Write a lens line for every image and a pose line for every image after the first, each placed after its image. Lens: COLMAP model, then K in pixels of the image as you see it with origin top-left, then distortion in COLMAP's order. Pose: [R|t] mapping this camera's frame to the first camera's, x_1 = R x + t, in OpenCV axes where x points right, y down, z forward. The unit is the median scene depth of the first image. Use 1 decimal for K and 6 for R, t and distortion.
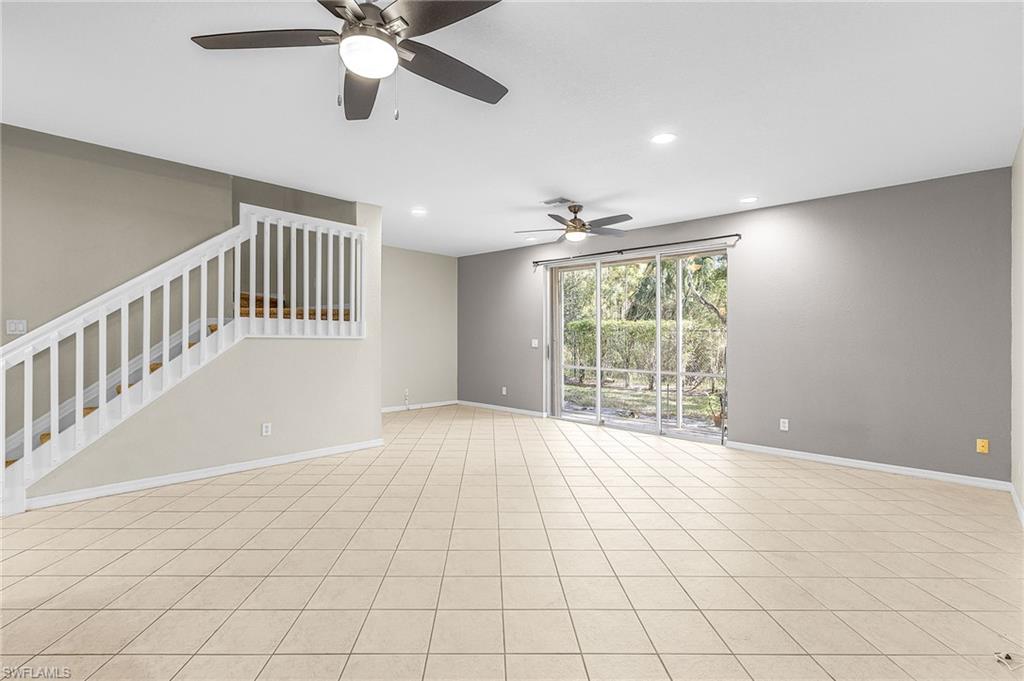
lens RADIAL K [[472.7, 0, 512.7], [0, 472.7, 356.4], [0, 0, 1]] dist [-0.000374, -0.000098]
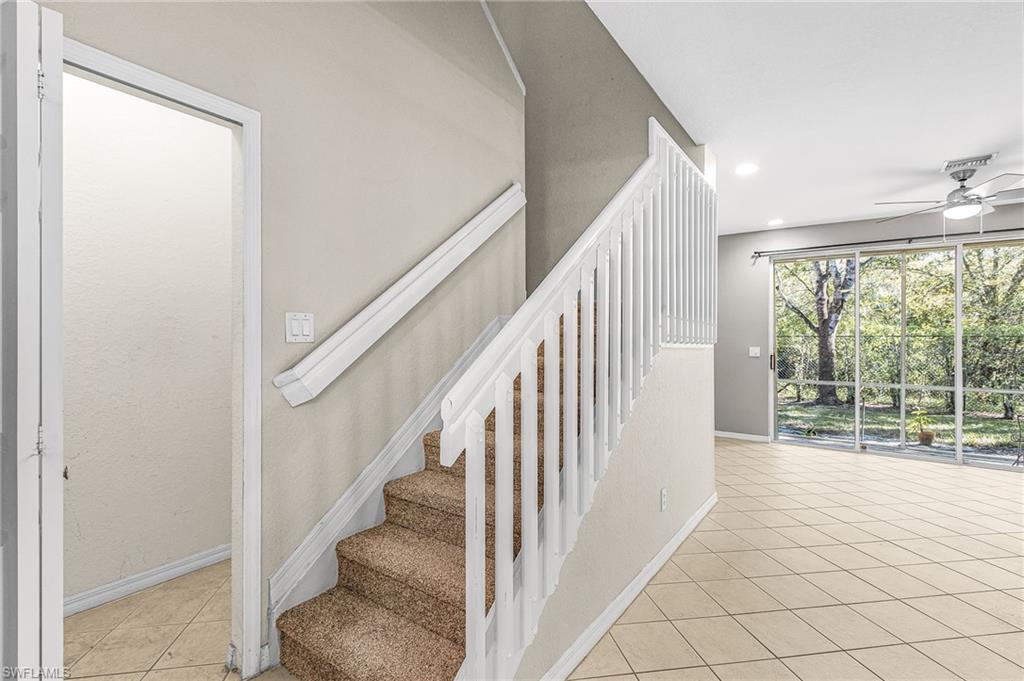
lens RADIAL K [[482.7, 0, 510.5], [0, 482.7, 346.4], [0, 0, 1]] dist [0.002174, 0.000412]
pose [[0.992081, -0.014259, 0.124791, -0.485451], [0.019011, 0.999135, -0.036977, -0.014142], [-0.124156, 0.039057, 0.991494, 0.227379]]
